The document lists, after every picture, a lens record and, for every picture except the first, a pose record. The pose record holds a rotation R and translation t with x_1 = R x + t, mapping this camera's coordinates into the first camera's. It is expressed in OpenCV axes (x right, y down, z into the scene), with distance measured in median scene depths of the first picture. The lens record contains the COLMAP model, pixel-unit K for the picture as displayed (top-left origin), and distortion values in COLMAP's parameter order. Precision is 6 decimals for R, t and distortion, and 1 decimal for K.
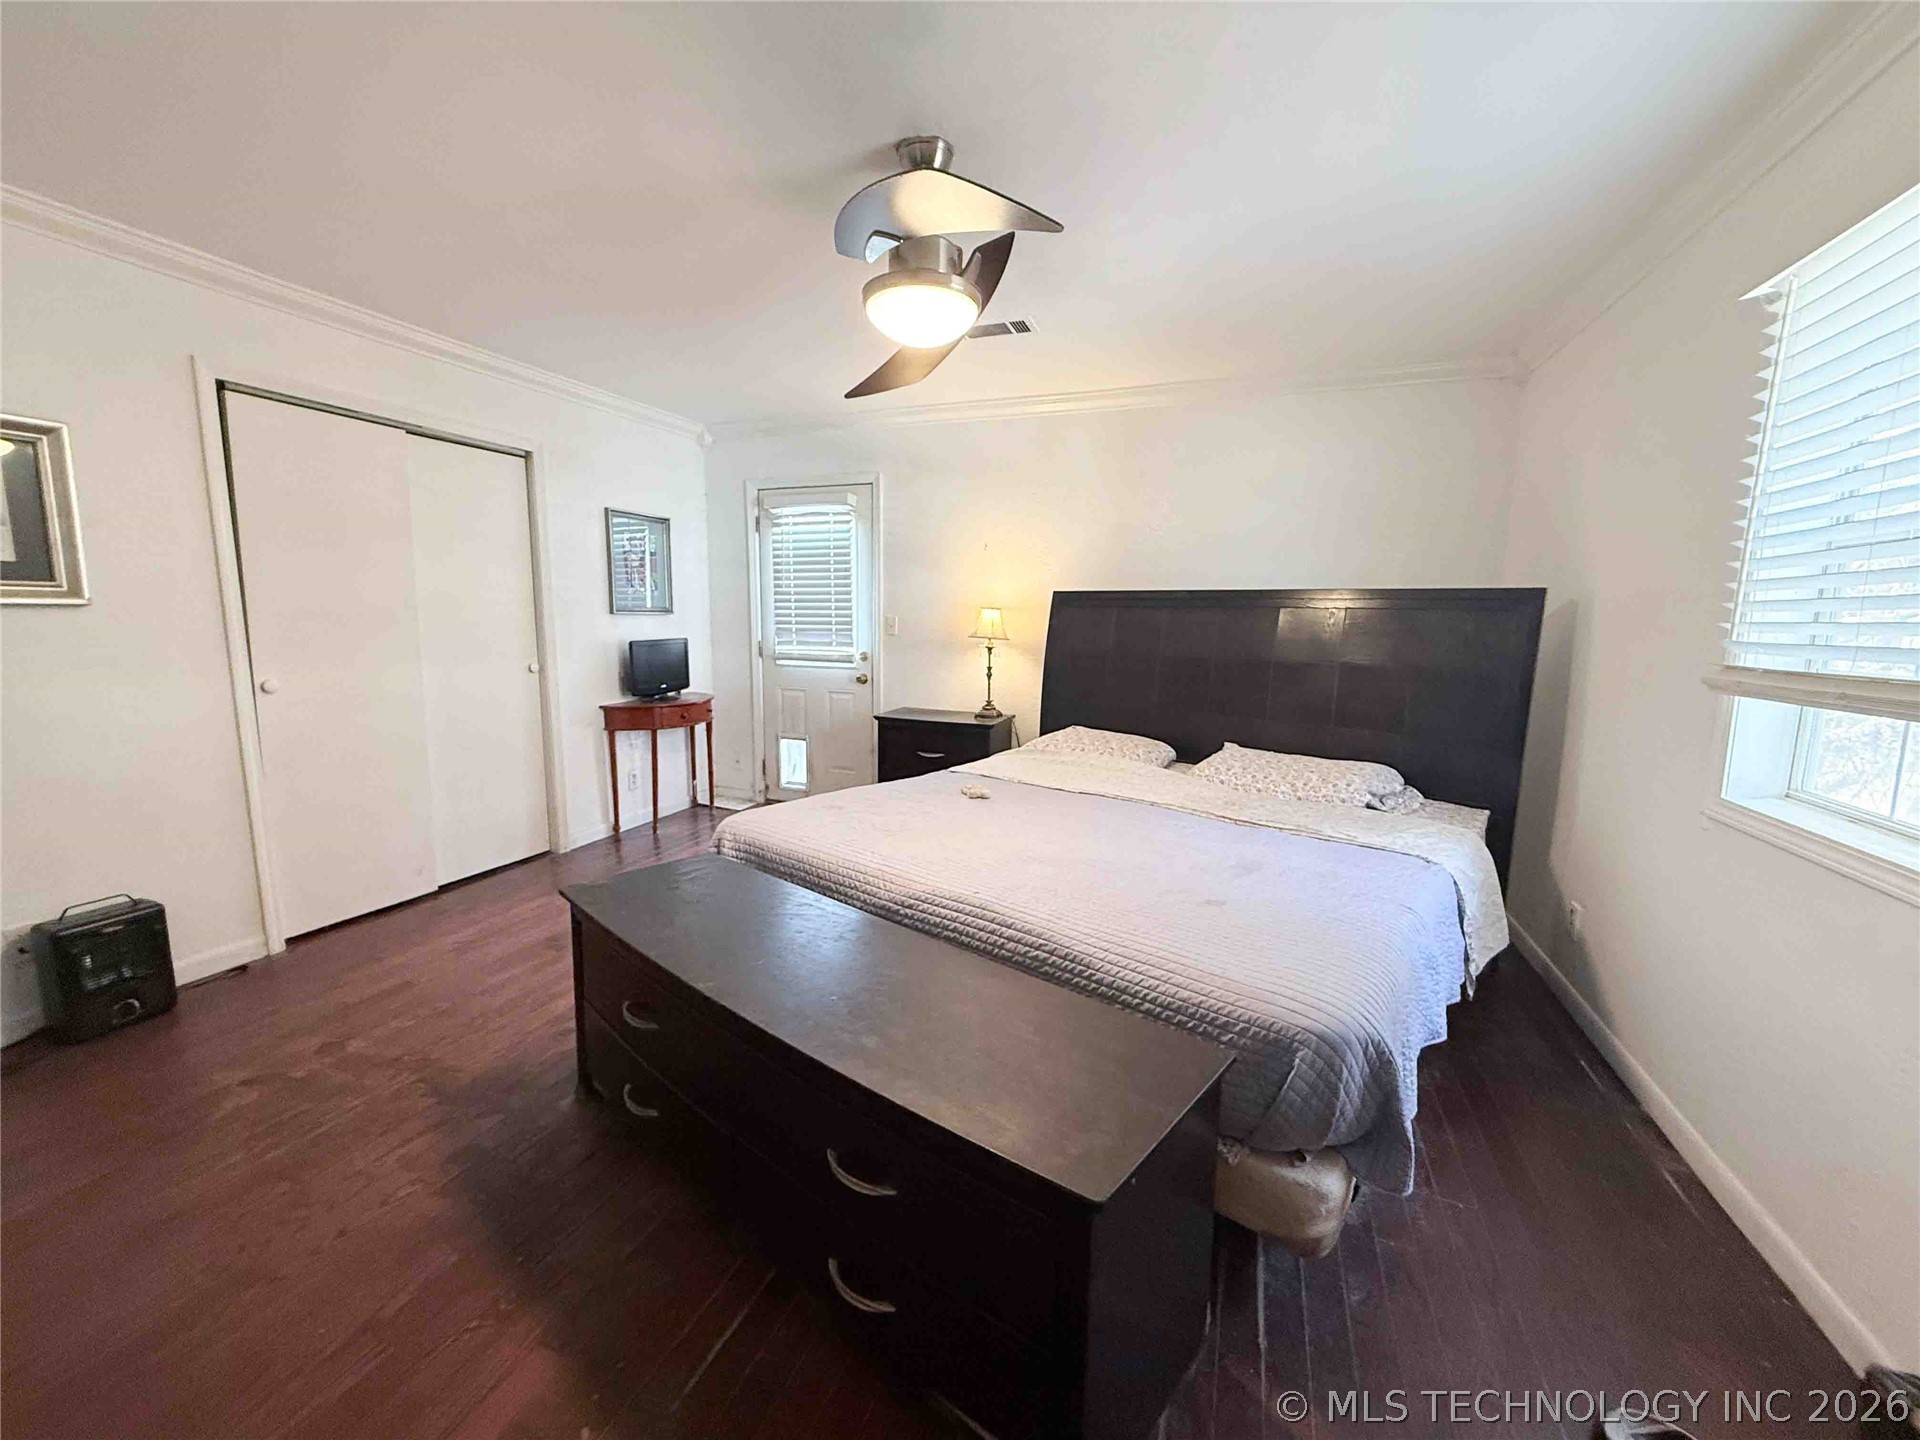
lens RADIAL K [[760.9, 0, 950.2], [0, 760.9, 721.2], [0, 0, 1]] dist [-0.000748, -0.000540]
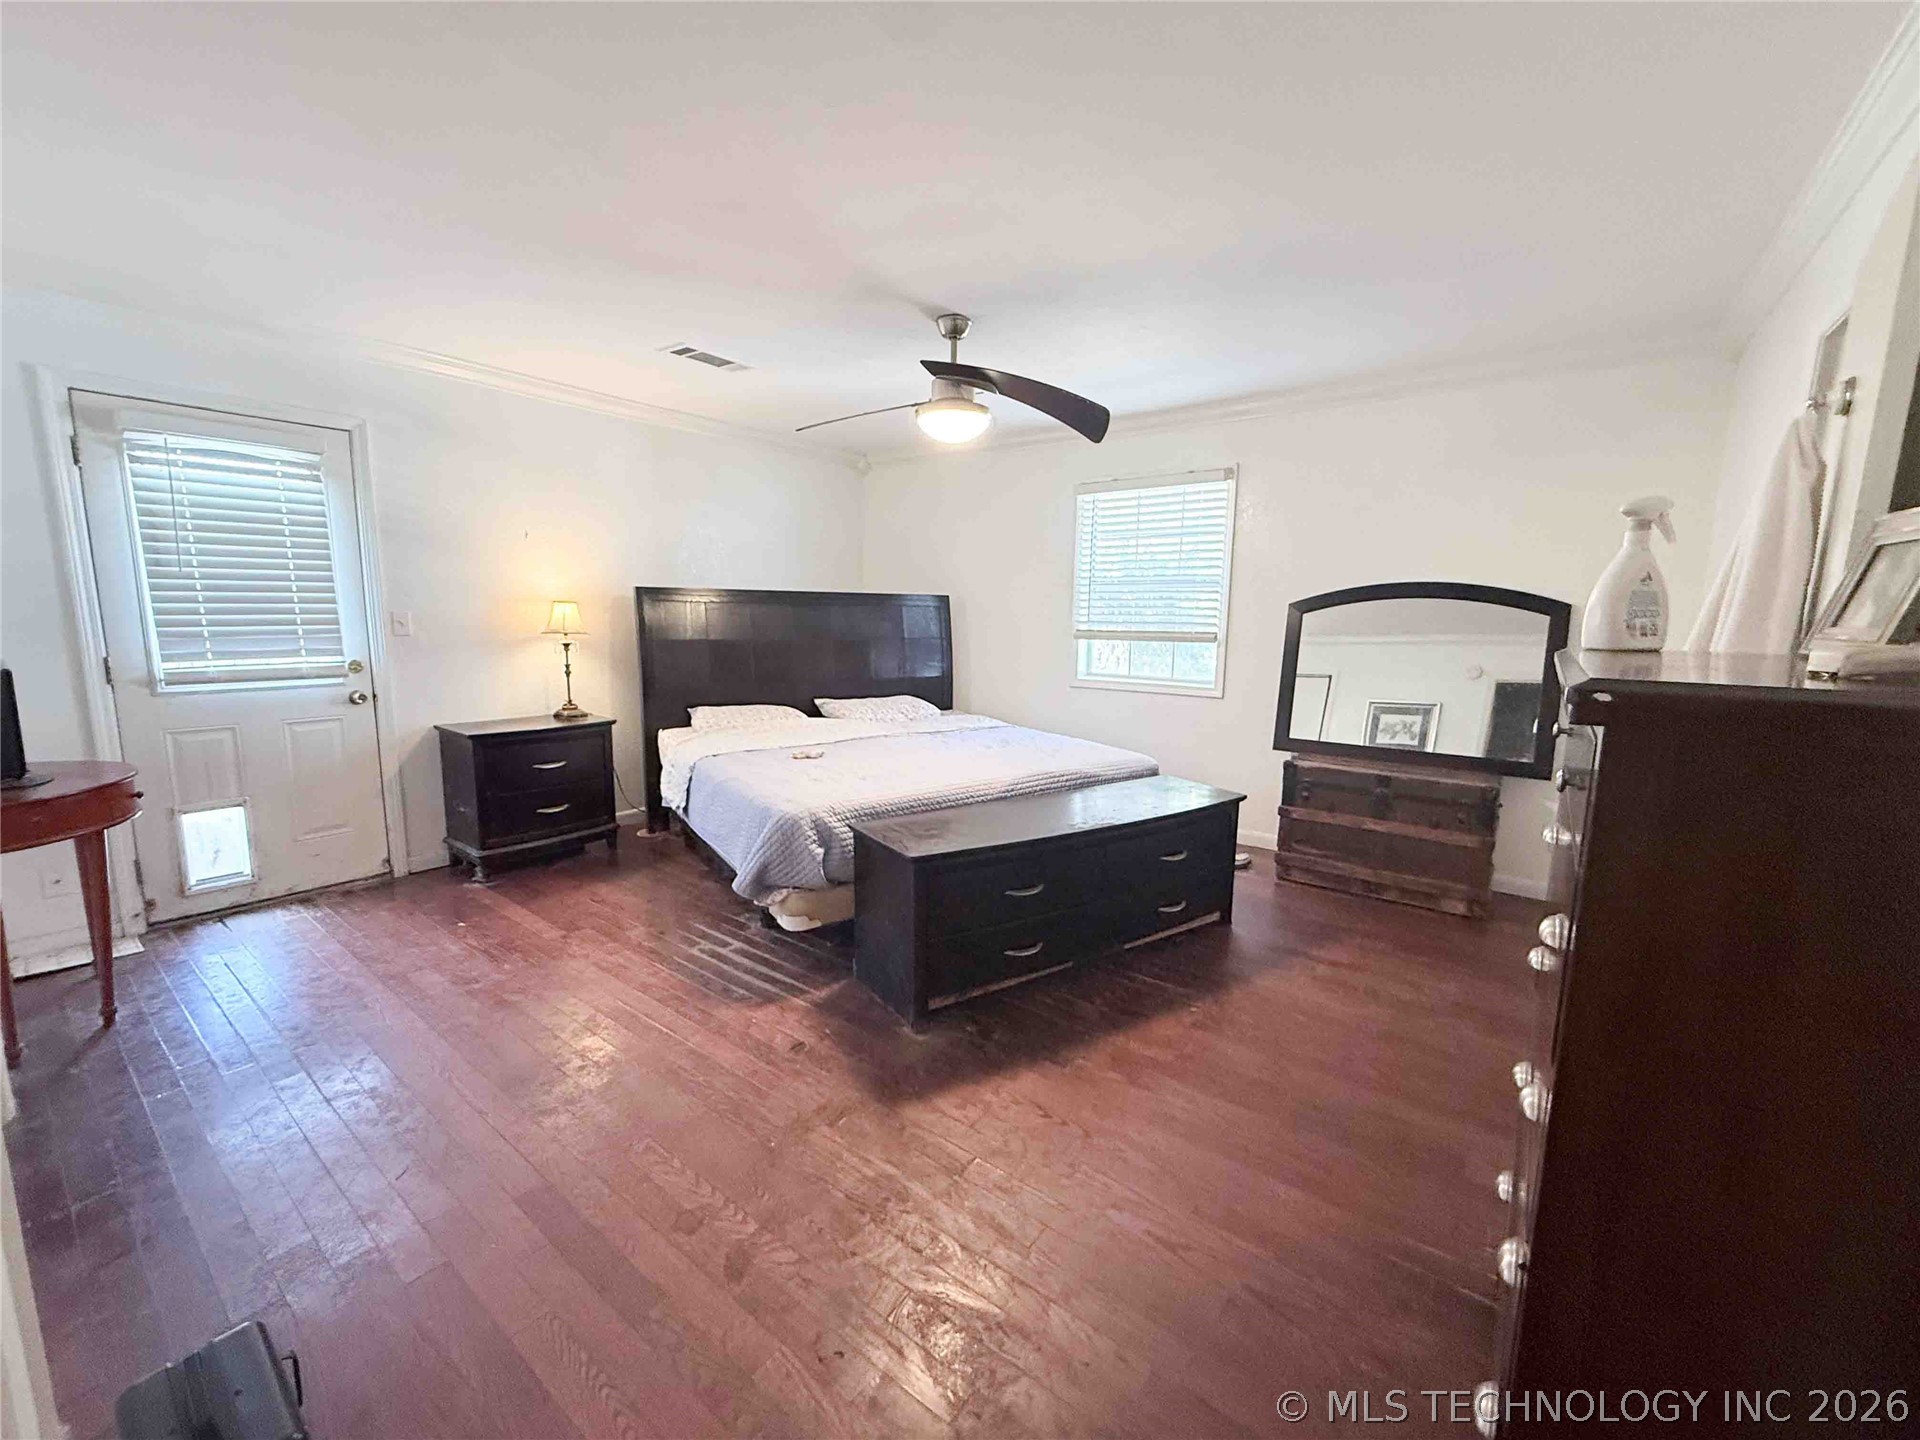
lens RADIAL K [[760.9, 0, 948.3], [0, 760.9, 722.7], [0, 0, 1]] dist [-0.000748, -0.000540]
pose [[0.273460, -0.151242, 0.949919, -0.663087], [0.125396, 0.984739, 0.120688, -0.048419], [-0.953675, 0.086113, 0.288252, 0.246590]]
